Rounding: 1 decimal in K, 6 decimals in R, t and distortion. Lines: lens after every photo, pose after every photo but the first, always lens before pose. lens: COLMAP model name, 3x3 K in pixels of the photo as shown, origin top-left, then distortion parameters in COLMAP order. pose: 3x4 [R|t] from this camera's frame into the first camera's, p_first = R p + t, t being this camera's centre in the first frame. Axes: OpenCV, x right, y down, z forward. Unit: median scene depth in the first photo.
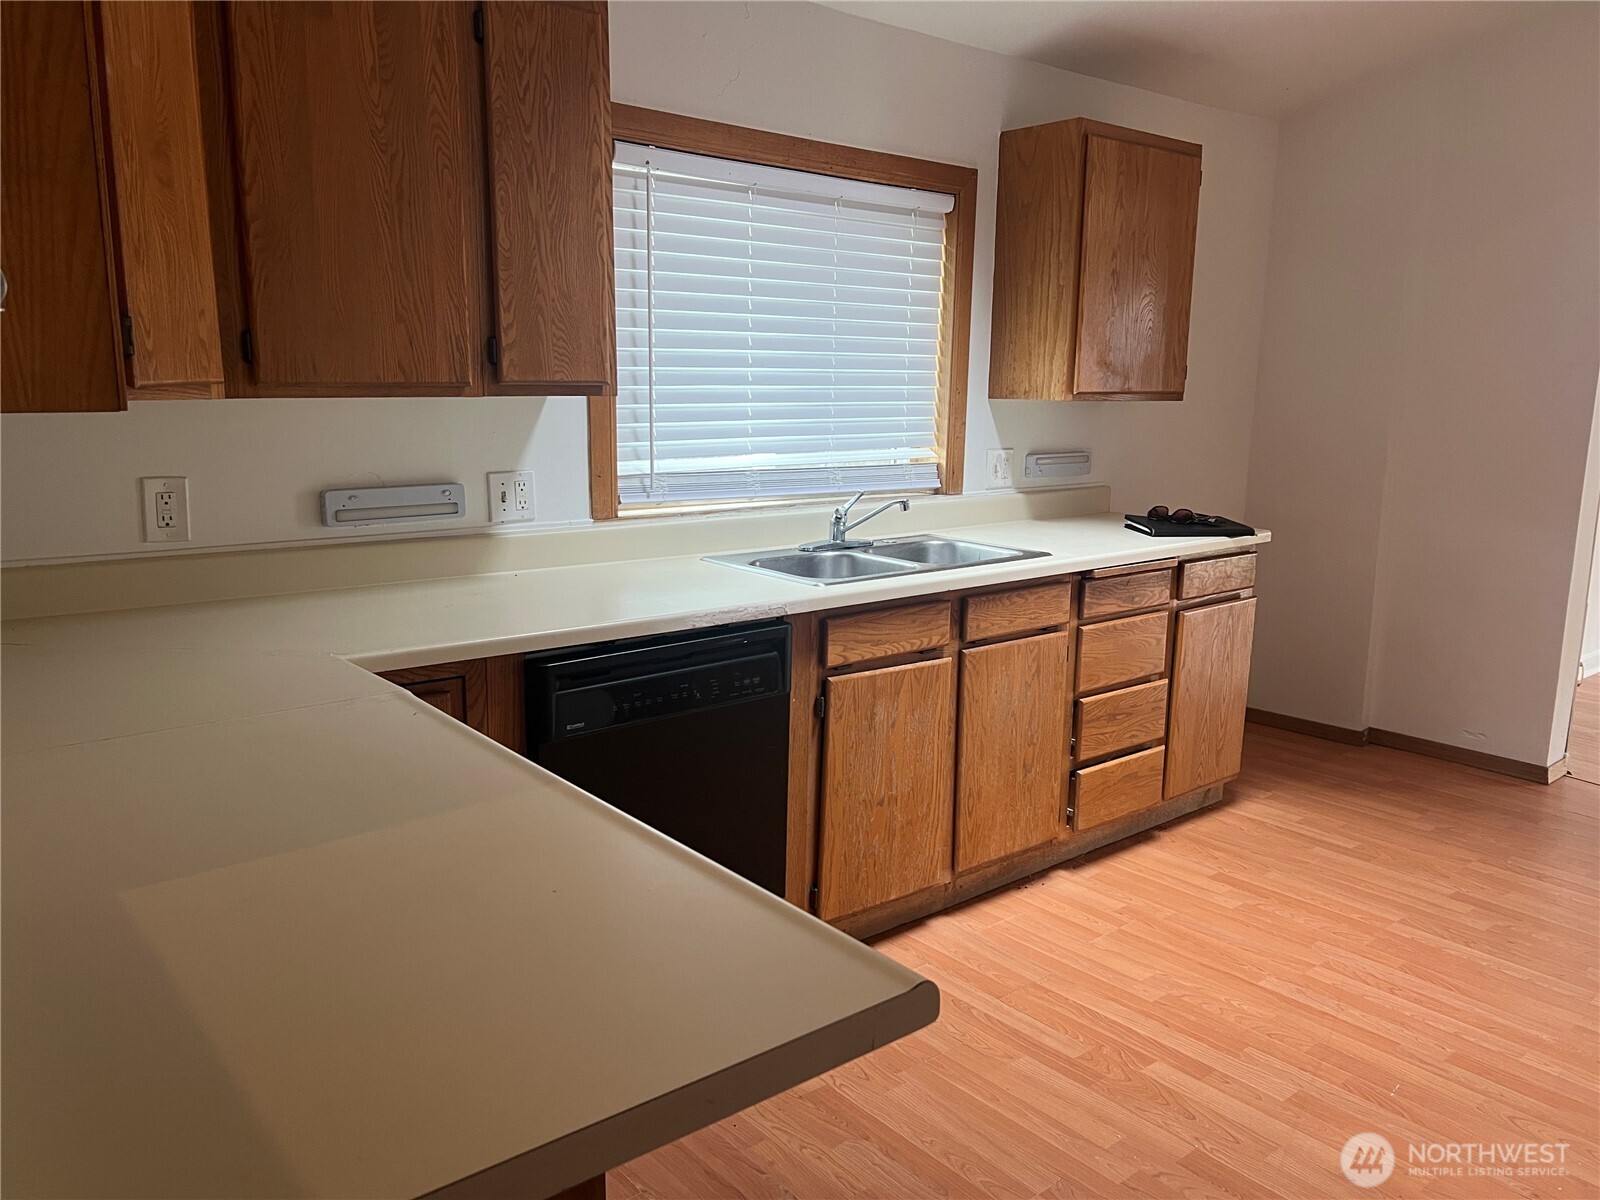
lens RADIAL K [[1225.9, 0, 800.0], [0, 1225.9, 600.0], [0, 0, 1]] dist [0.062412, -0.075763]
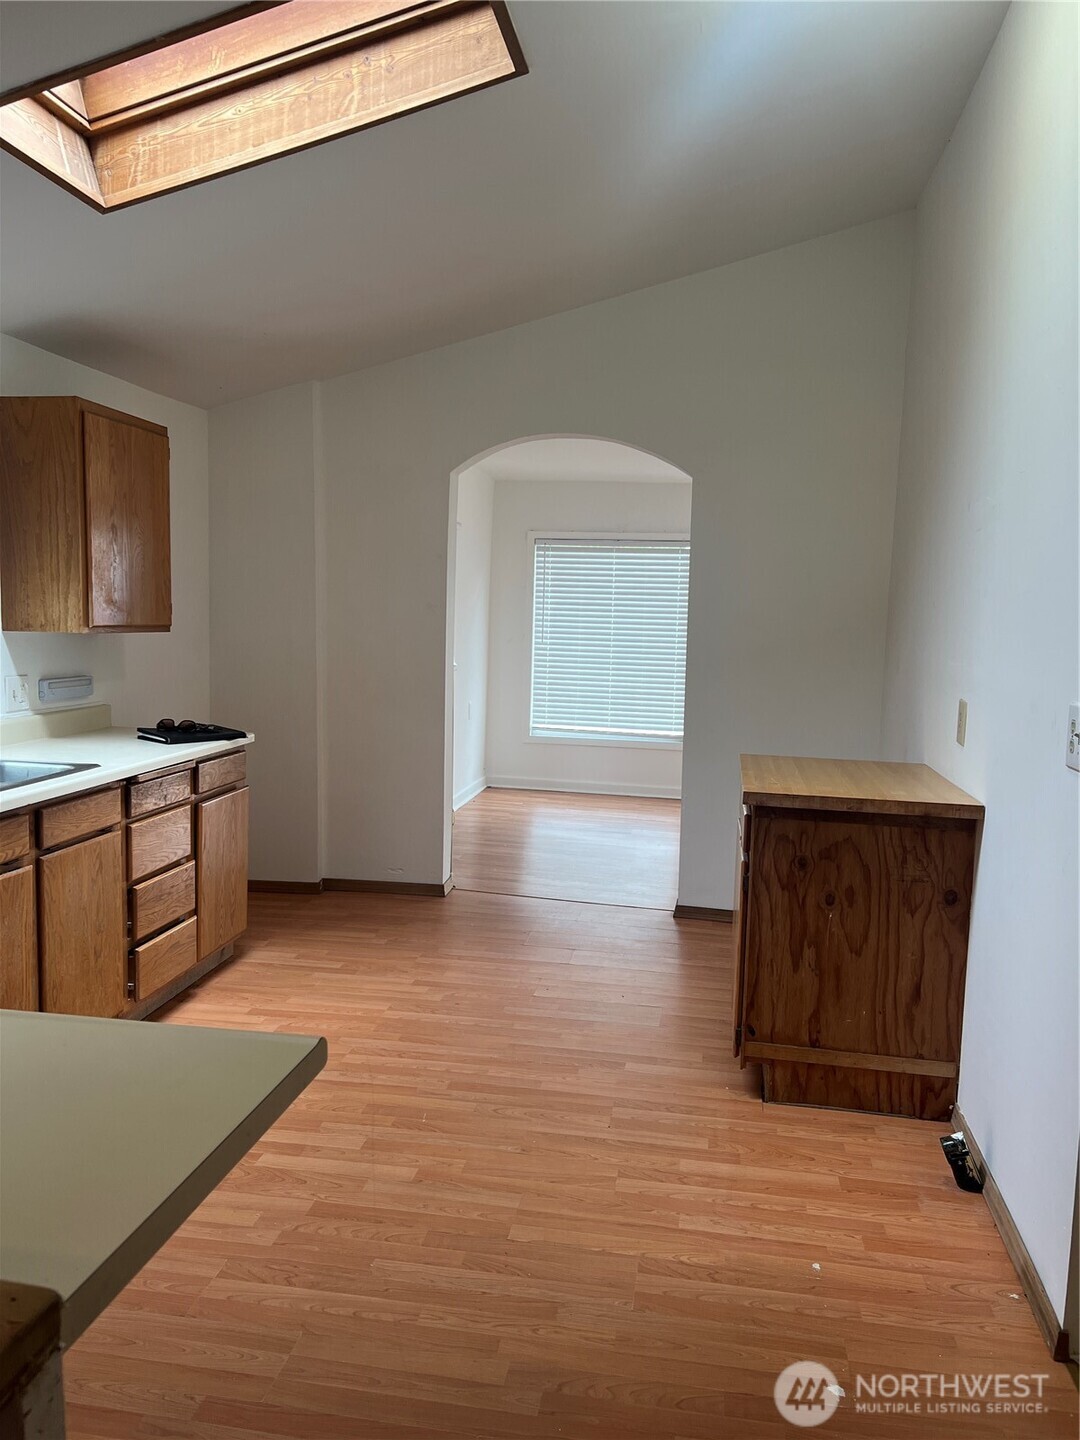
lens RADIAL K [[1103.3, 0, 540.0], [0, 1103.3, 720.0], [0, 0, 1]] dist [0.062412, -0.075763]
pose [[0.758607, -0.062626, 0.648532, -0.148700], [0.108962, 0.993546, -0.031514, -0.001485], [-0.642373, 0.094572, 0.760535, -0.064917]]
